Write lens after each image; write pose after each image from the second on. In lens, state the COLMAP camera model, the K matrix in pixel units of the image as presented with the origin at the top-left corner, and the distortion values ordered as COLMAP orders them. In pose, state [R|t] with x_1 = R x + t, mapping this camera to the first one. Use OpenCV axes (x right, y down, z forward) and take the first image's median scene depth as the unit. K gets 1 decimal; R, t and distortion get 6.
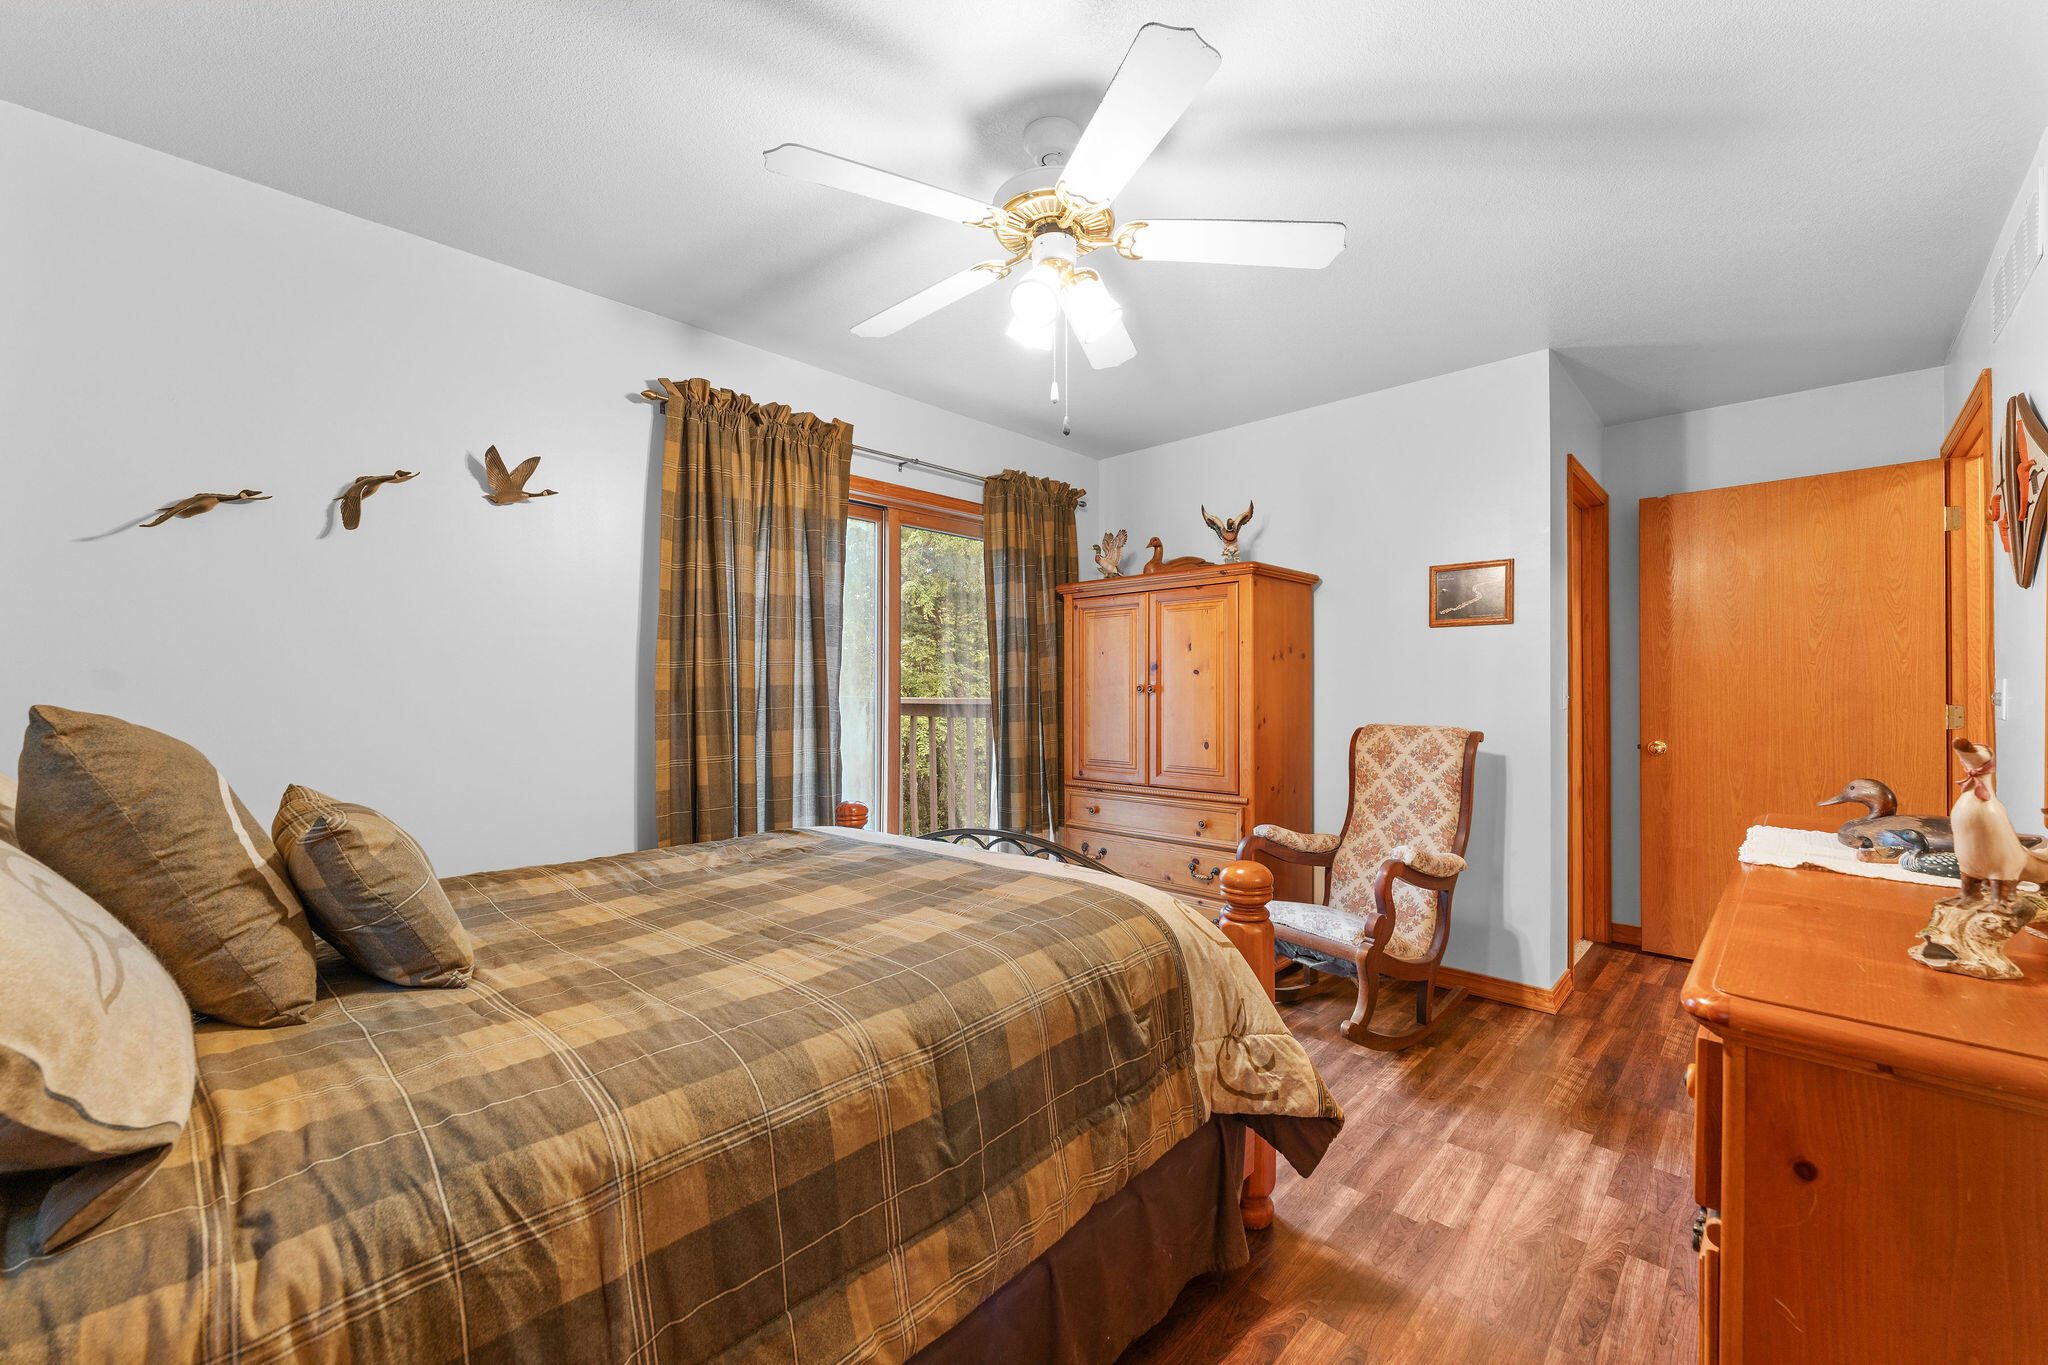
lens RADIAL K [[812.3, 0, 1024.0], [0, 812.3, 682.5], [0, 0, 1]] dist [0.000641, 0.000004]
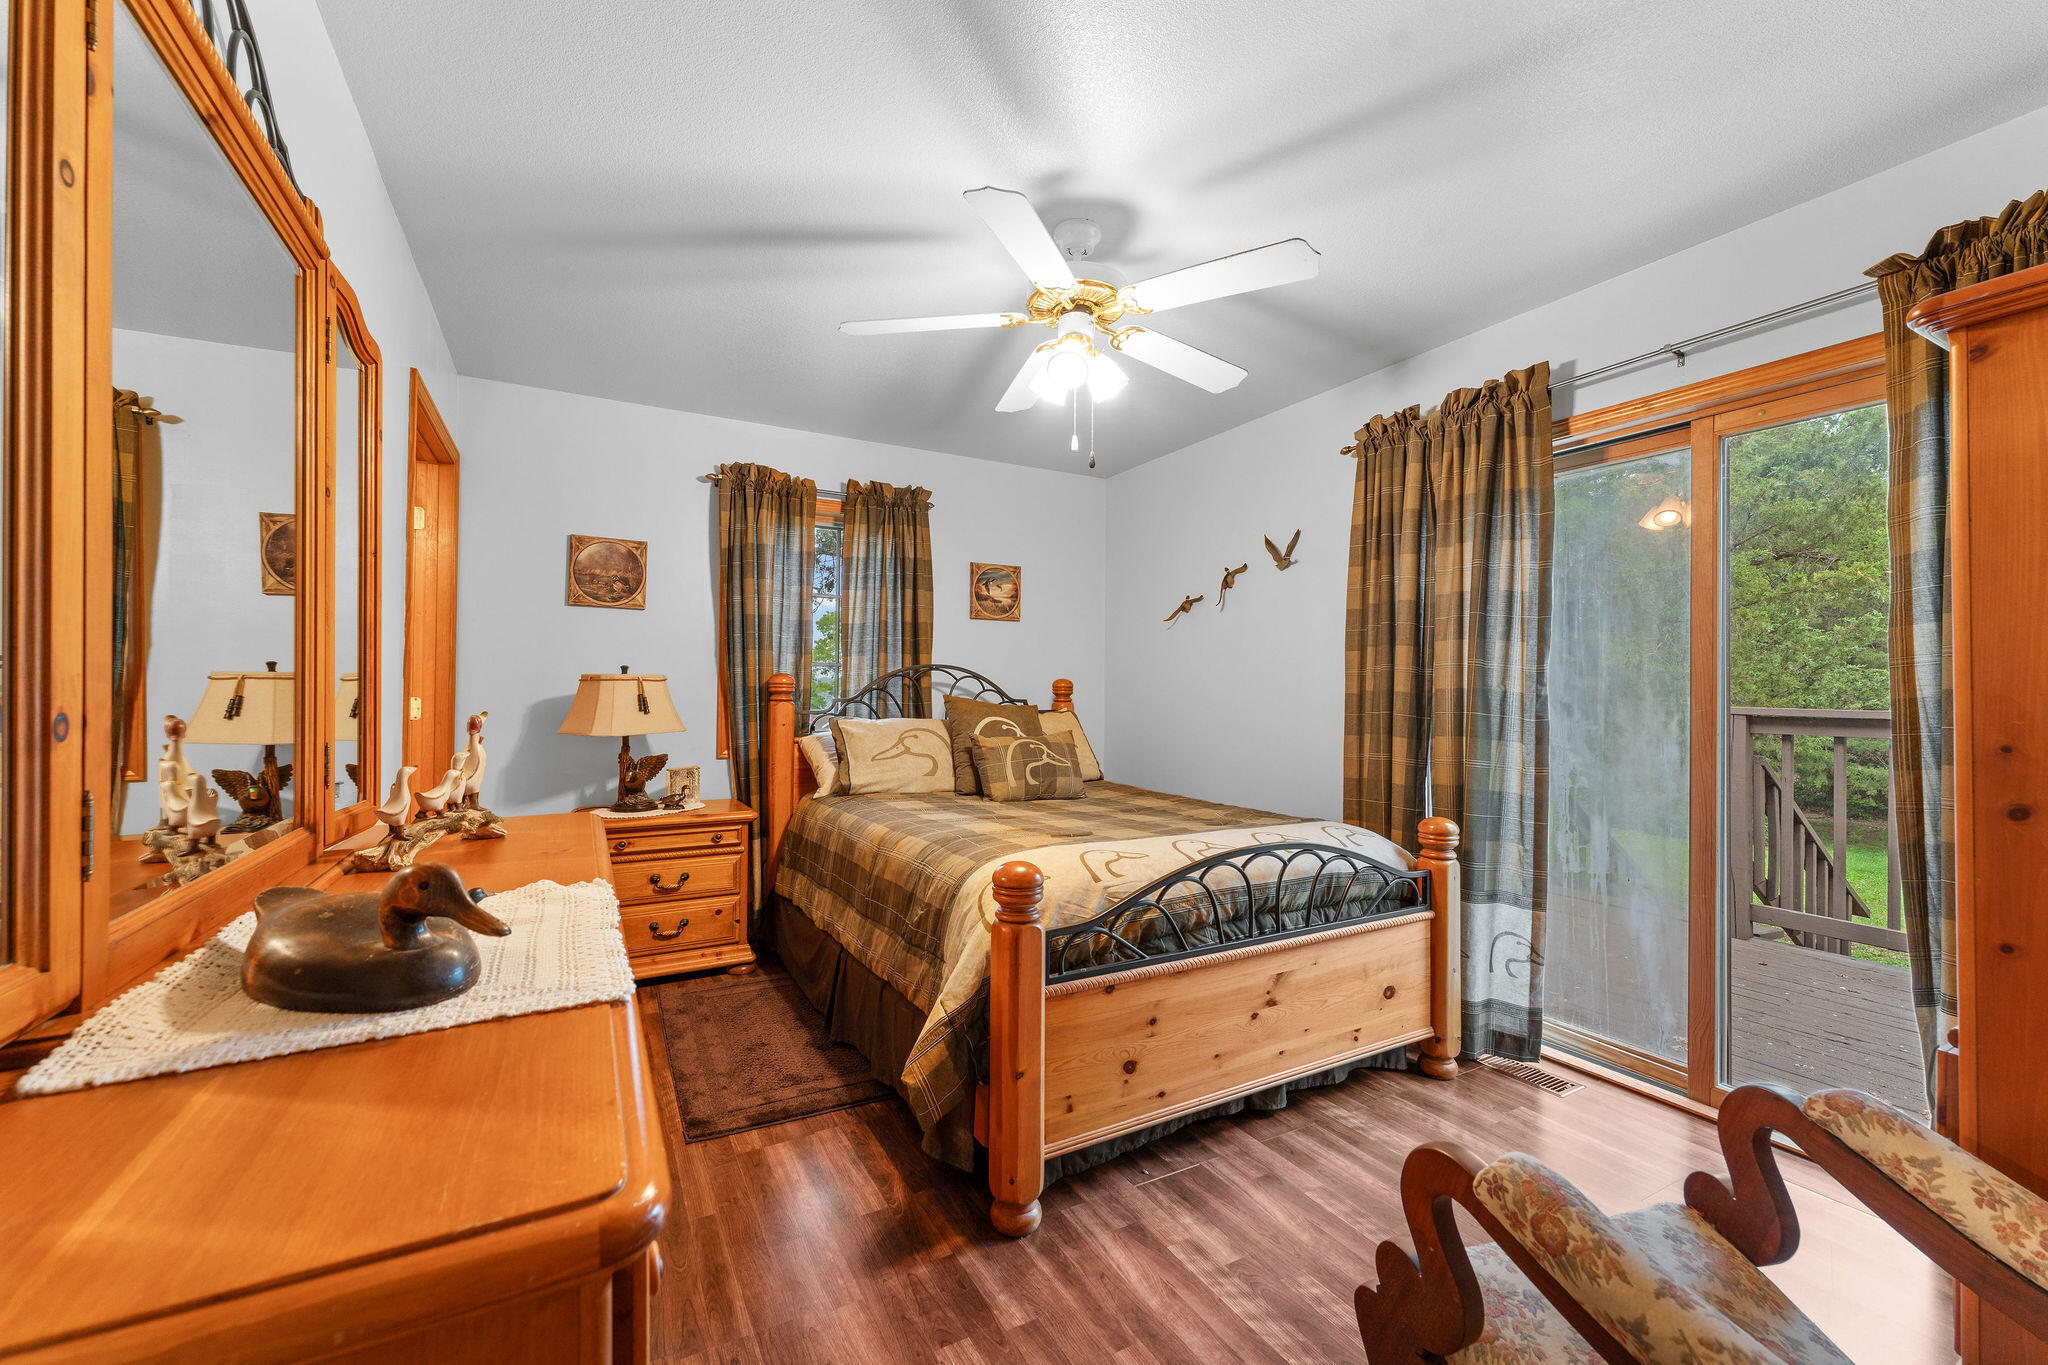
lens RADIAL K [[812.4, 0, 1023.4], [0, 812.4, 693.9], [0, 0, 1]] dist [-0.000128, 0.000008]
pose [[-0.296805, -0.000712, -0.954938, 0.931841], [0.002613, 0.999995, -0.001558, 0.009988], [0.954935, -0.002958, -0.296802, 0.996856]]
